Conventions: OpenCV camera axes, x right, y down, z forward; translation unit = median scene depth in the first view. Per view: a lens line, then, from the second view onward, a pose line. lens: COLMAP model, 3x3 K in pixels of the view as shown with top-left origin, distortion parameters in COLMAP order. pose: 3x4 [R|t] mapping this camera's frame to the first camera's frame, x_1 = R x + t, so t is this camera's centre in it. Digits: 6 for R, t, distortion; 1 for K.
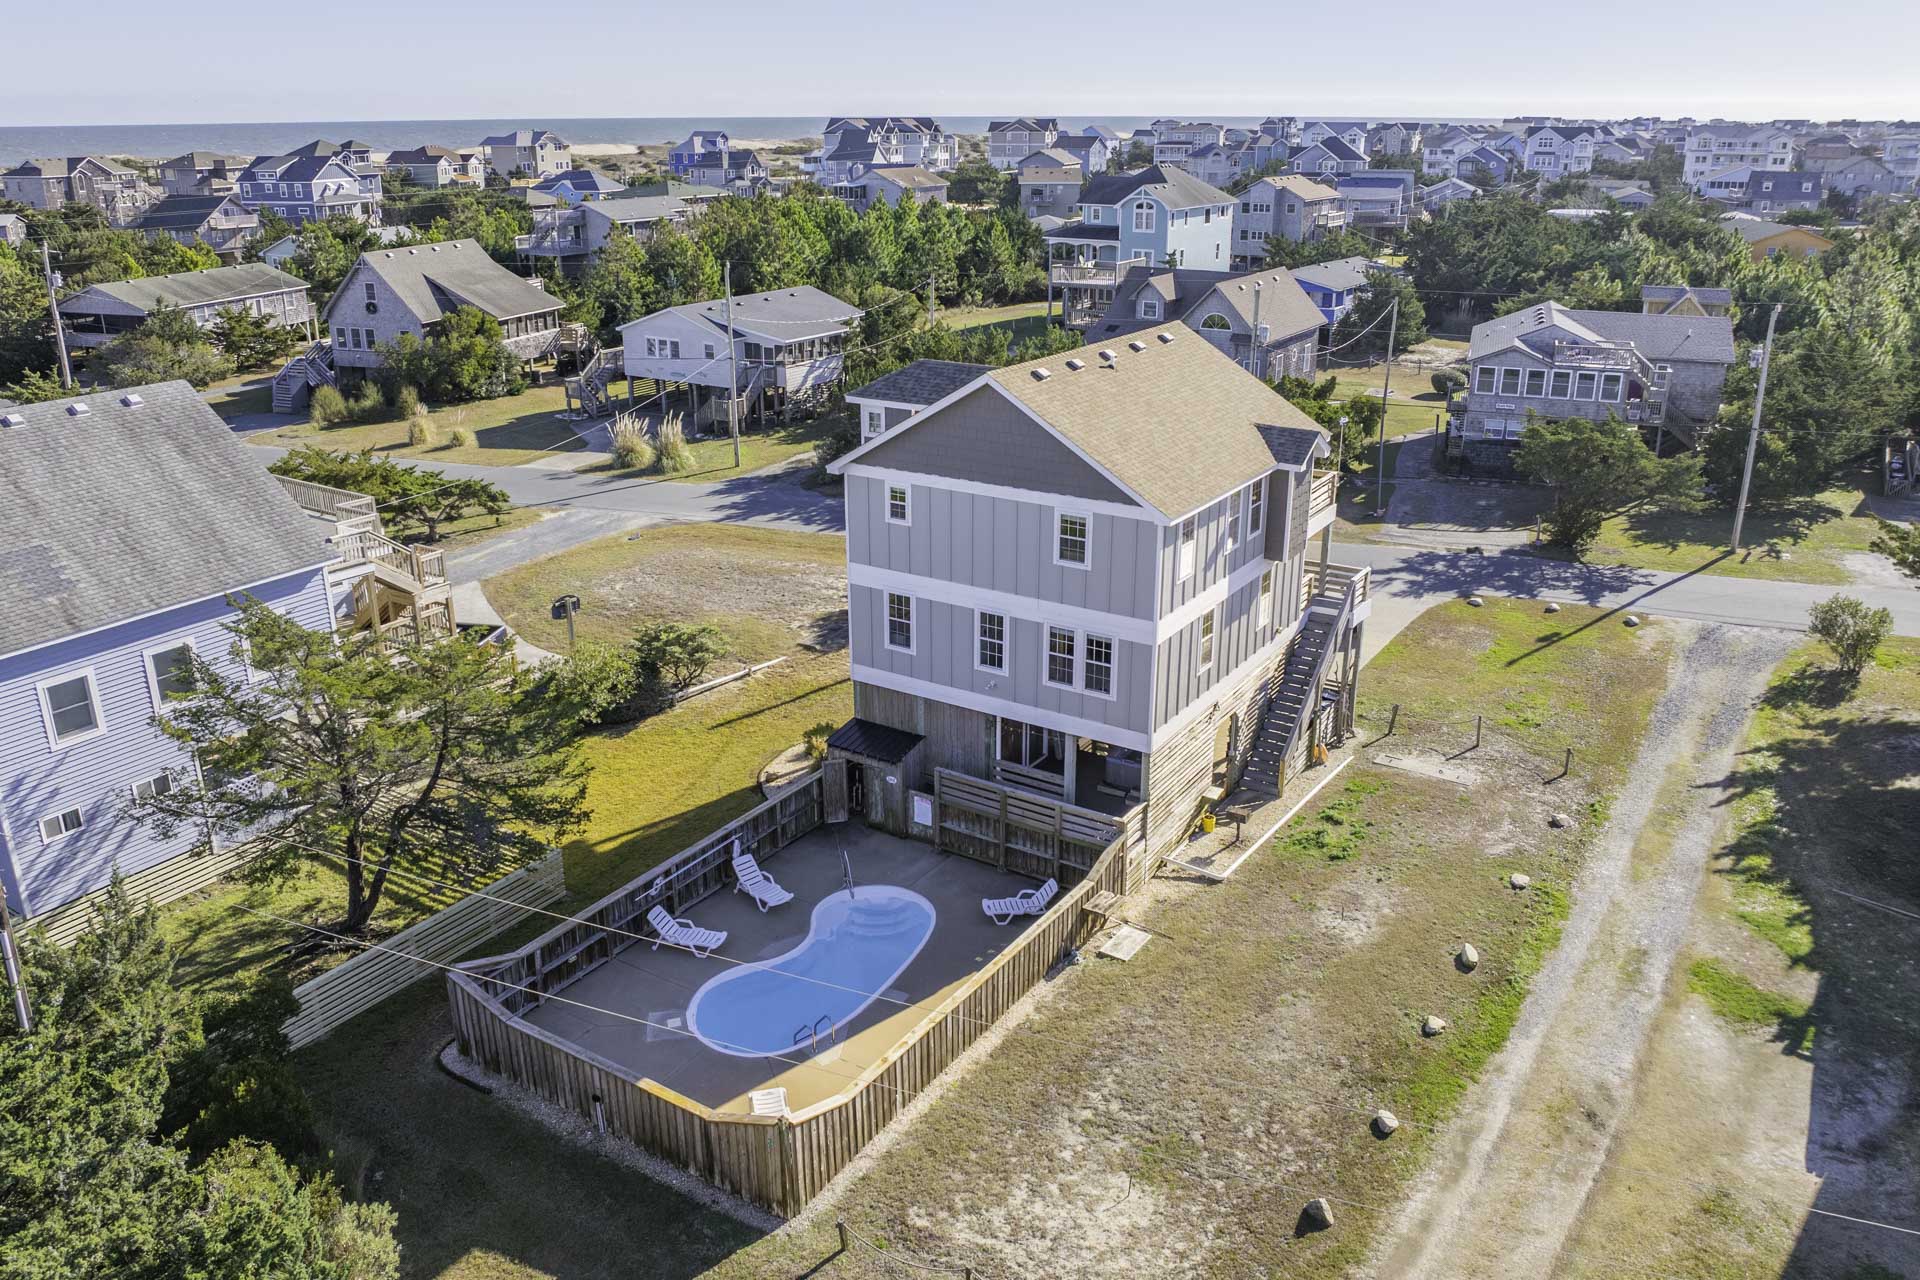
lens RADIAL K [[1357.2, 0, 960.2], [0, 1357.2, 678.1], [0, 0, 1]] dist [-0.009185, -0.001350]
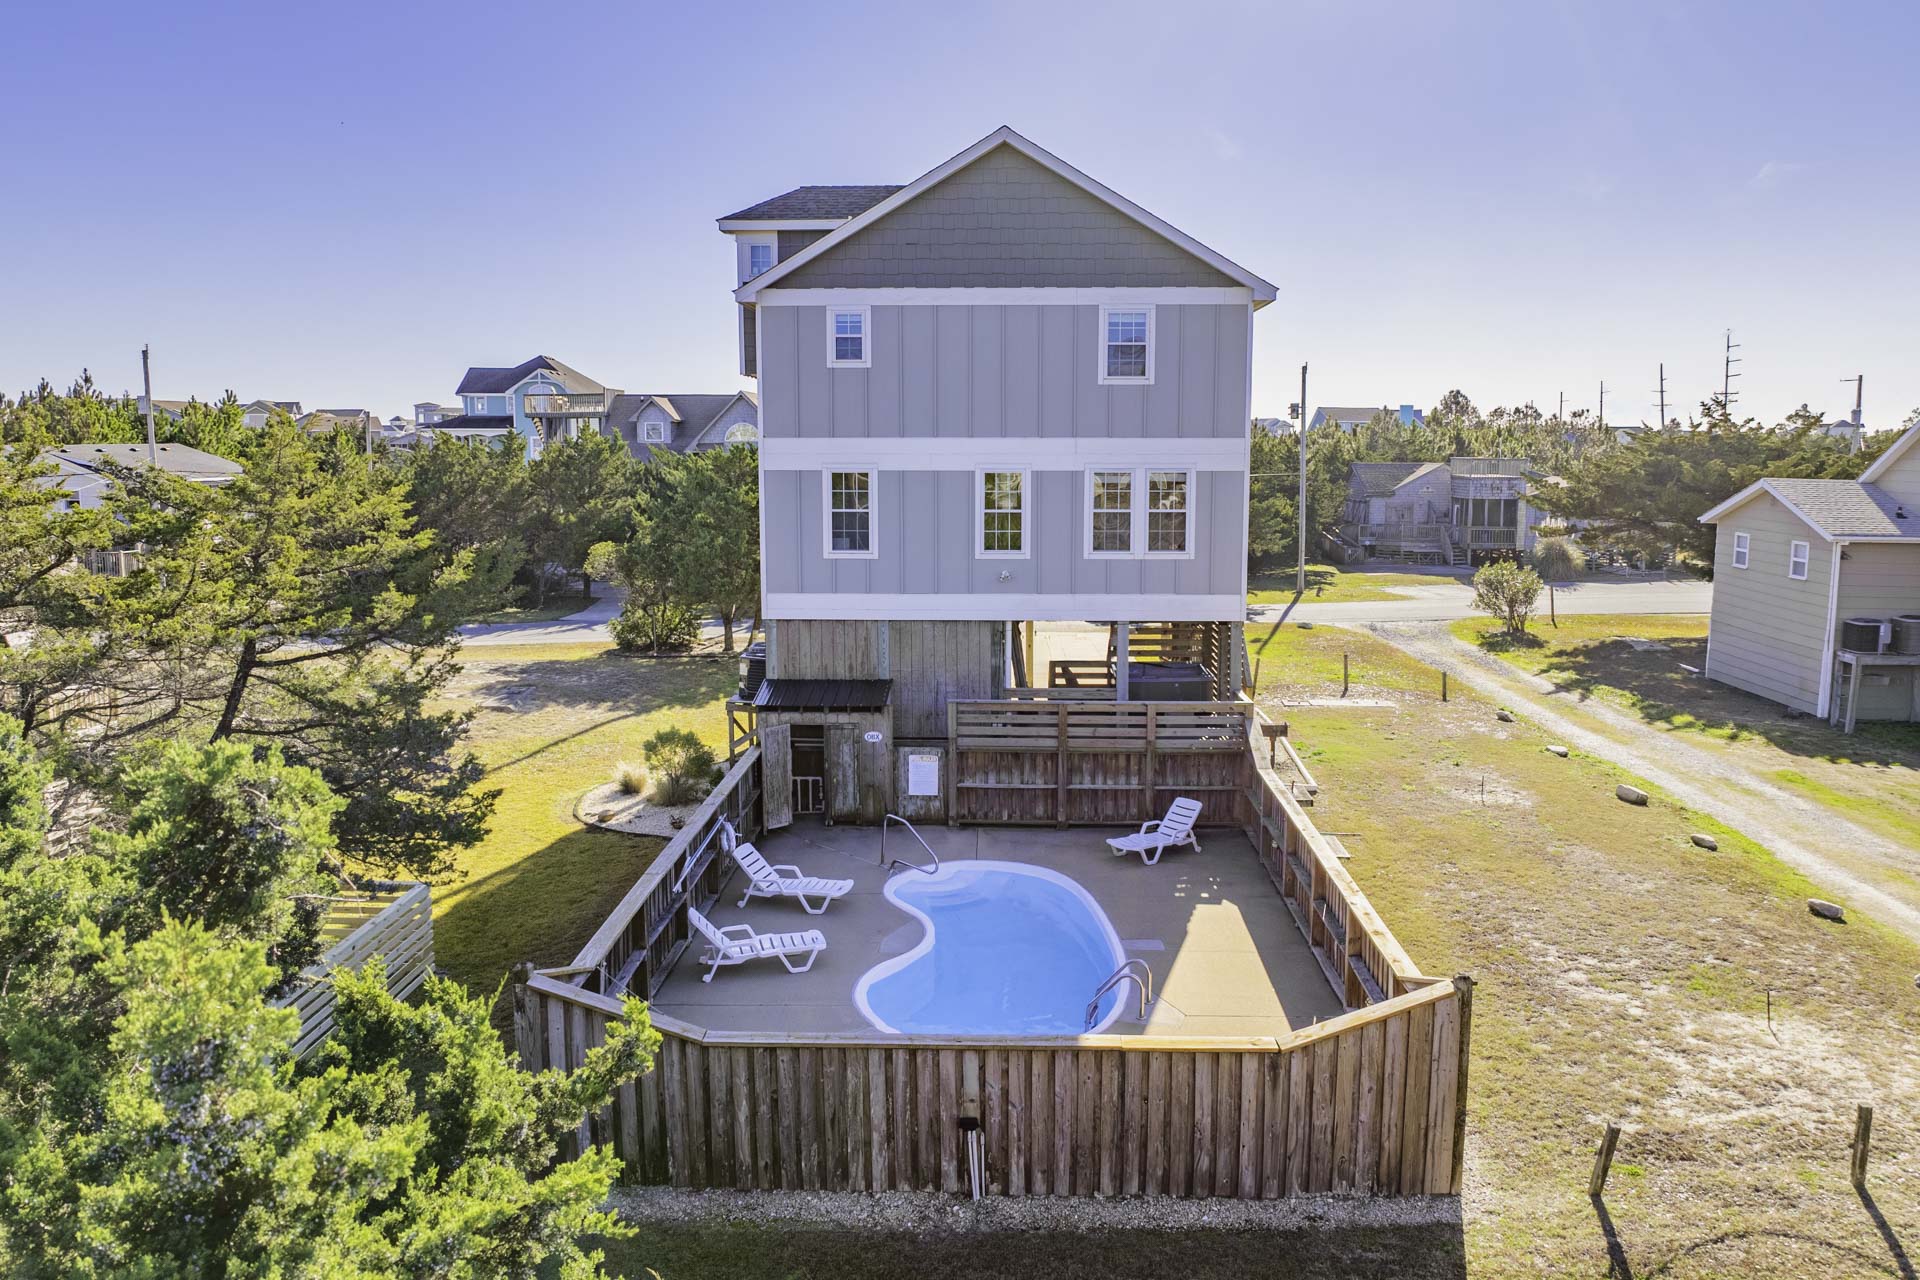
lens RADIAL K [[1357.2, 0, 960.2], [0, 1357.2, 678.1], [0, 0, 1]] dist [-0.009185, -0.001350]
pose [[0.858764, -0.083048, 0.505596, -0.373515], [0.187994, 0.969027, -0.160141, 0.171878], [-0.476637, 0.232573, 0.847778, 0.407770]]
